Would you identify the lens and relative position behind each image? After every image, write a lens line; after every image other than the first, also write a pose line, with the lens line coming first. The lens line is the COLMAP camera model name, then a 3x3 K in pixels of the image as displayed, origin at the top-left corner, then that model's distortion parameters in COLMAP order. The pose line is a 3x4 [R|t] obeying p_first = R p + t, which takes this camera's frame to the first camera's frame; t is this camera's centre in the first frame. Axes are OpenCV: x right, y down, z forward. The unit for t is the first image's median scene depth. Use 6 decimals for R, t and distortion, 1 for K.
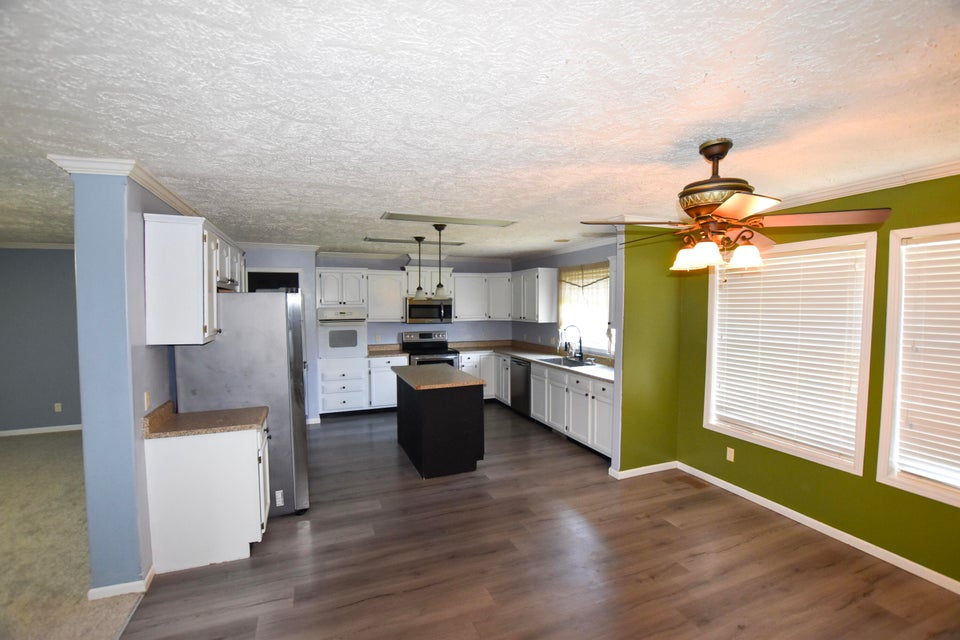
lens RADIAL K [[423.8, 0, 479.9], [0, 423.8, 327.6], [0, 0, 1]] dist [-0.028864, 0.000912]
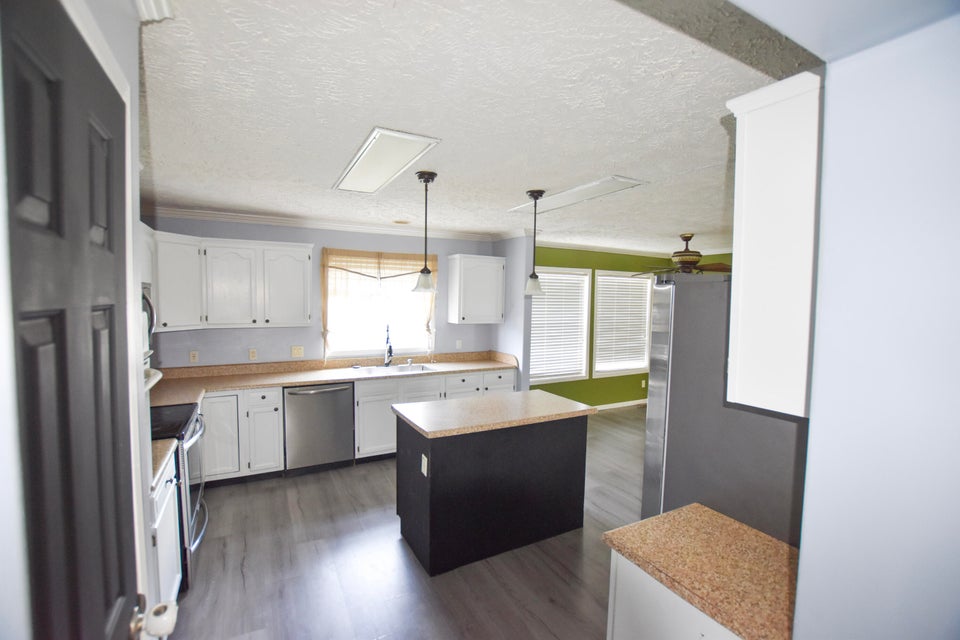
lens RADIAL K [[423.8, 0, 479.7], [0, 423.8, 317.5], [0, 0, 1]] dist [-0.028864, 0.000912]
pose [[-0.122361, -0.045518, 0.991441, -0.669755], [0.042715, 0.997781, 0.051081, -0.058244], [-0.991566, 0.048600, -0.120145, 0.990041]]
